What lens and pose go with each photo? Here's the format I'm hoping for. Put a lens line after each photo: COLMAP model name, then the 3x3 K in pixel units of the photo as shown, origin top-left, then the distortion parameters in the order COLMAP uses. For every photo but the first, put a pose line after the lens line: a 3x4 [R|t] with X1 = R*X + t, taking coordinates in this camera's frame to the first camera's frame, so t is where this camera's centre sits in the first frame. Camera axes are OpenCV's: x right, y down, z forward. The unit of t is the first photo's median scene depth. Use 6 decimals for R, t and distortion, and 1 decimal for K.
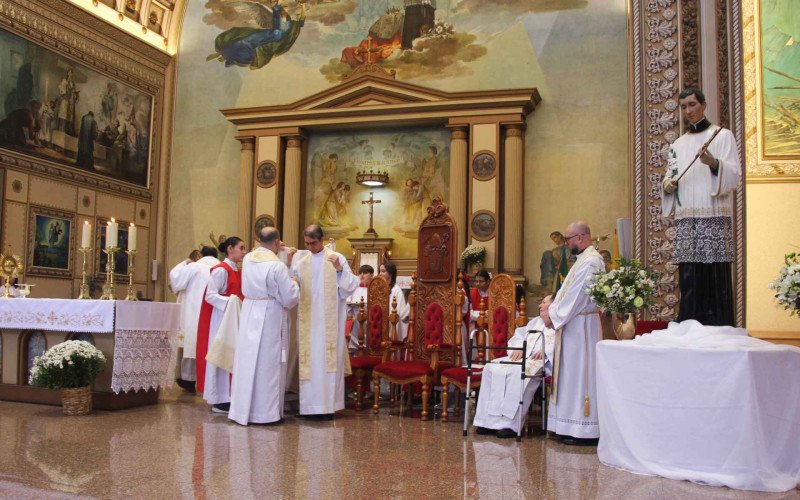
lens RADIAL K [[776.6, 0, 381.3], [0, 776.6, 284.3], [0, 0, 1]] dist [-0.139273, 0.000000]
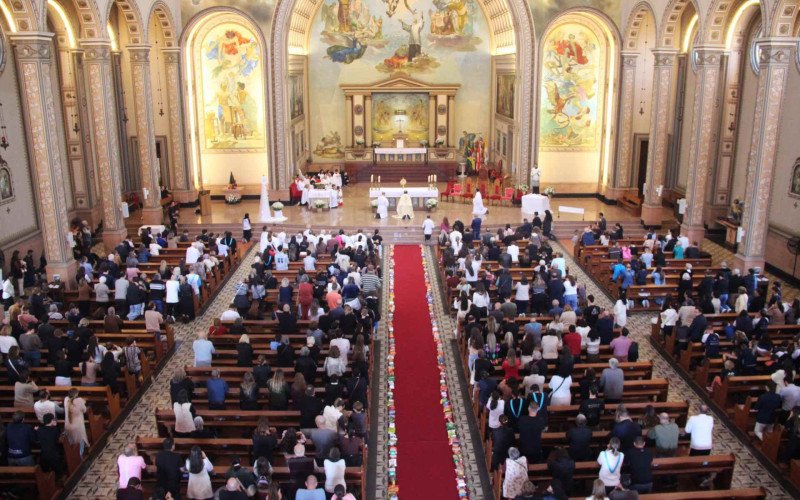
lens RADIAL K [[679.3, 0, 413.1], [0, 679.3, 254.9], [0, 0, 1]] dist [-0.195937, 0.160620]
pose [[0.937199, -0.115982, 0.328947, -0.810745], [0.007740, 0.949778, 0.312828, -0.402117], [-0.348709, -0.290636, 0.891029, -1.286056]]
